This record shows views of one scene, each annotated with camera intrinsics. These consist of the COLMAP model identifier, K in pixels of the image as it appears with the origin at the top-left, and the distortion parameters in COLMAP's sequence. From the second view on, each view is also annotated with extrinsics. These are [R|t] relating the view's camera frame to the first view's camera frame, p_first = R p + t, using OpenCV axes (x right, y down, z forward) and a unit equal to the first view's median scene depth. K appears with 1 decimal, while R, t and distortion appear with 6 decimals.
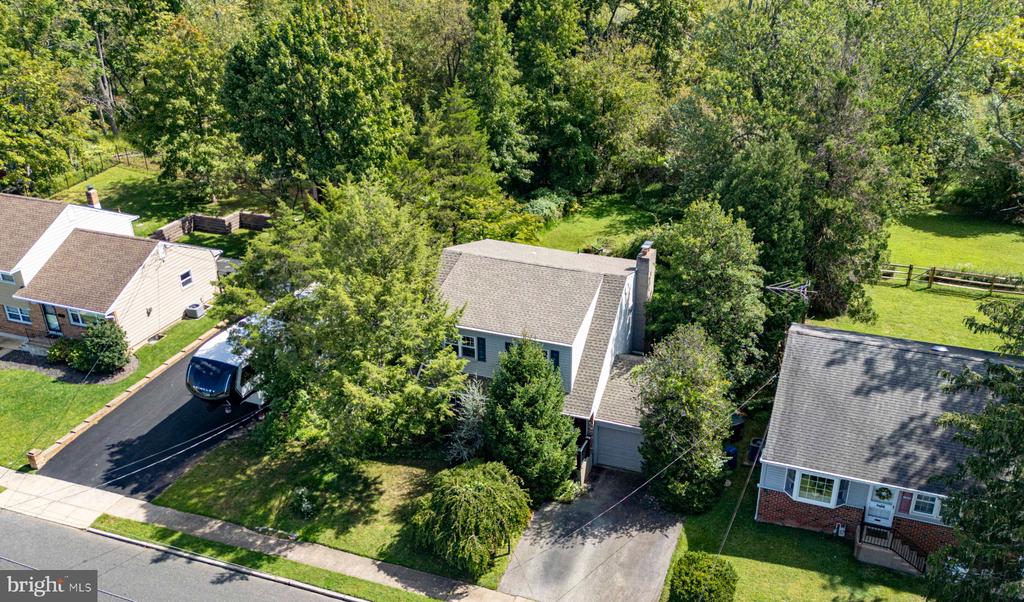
lens RADIAL K [[880.5, 0, 548.3], [0, 880.5, 322.1], [0, 0, 1]] dist [0.084865, -0.005840]
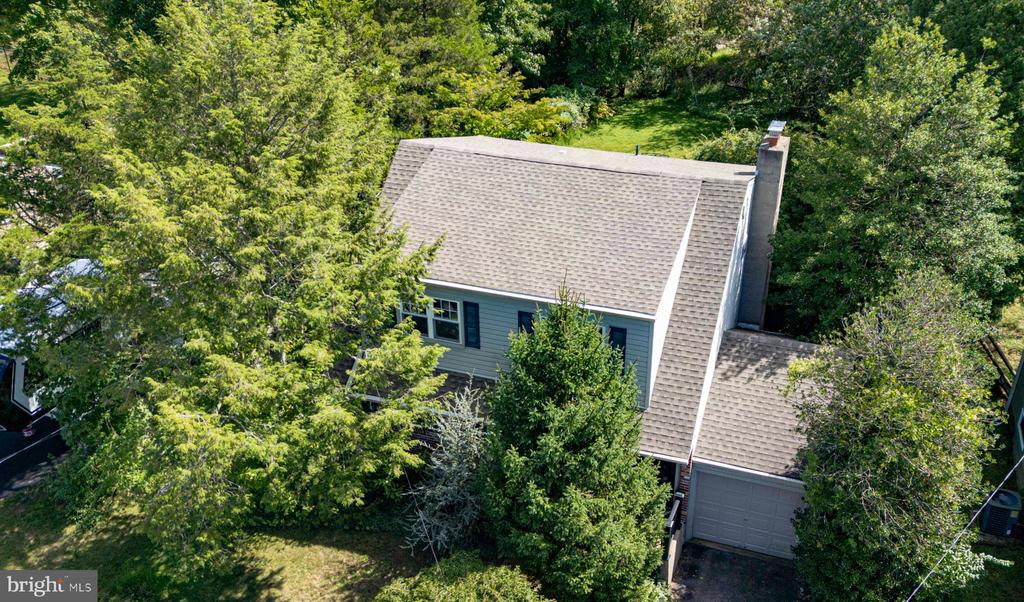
lens RADIAL K [[880.5, 0, 548.3], [0, 880.5, 322.1], [0, 0, 1]] dist [0.084865, -0.005840]
pose [[0.999929, -0.007206, 0.009506, -0.035170], [0.006777, 0.998989, 0.044447, 0.006510], [-0.009817, -0.044380, 0.998967, 0.472897]]
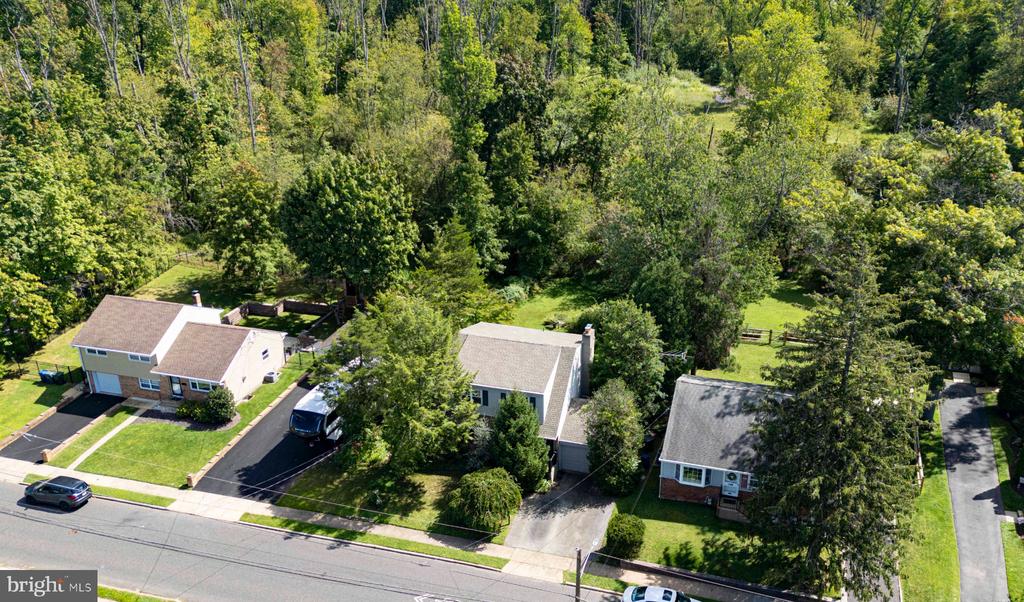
lens RADIAL K [[880.5, 0, 548.3], [0, 880.5, 322.1], [0, 0, 1]] dist [0.084865, -0.005840]
pose [[0.998039, -0.027231, 0.056361, -0.047766], [0.029970, 0.998381, -0.048335, -0.024429], [-0.054954, 0.049930, 0.997240, -0.563399]]
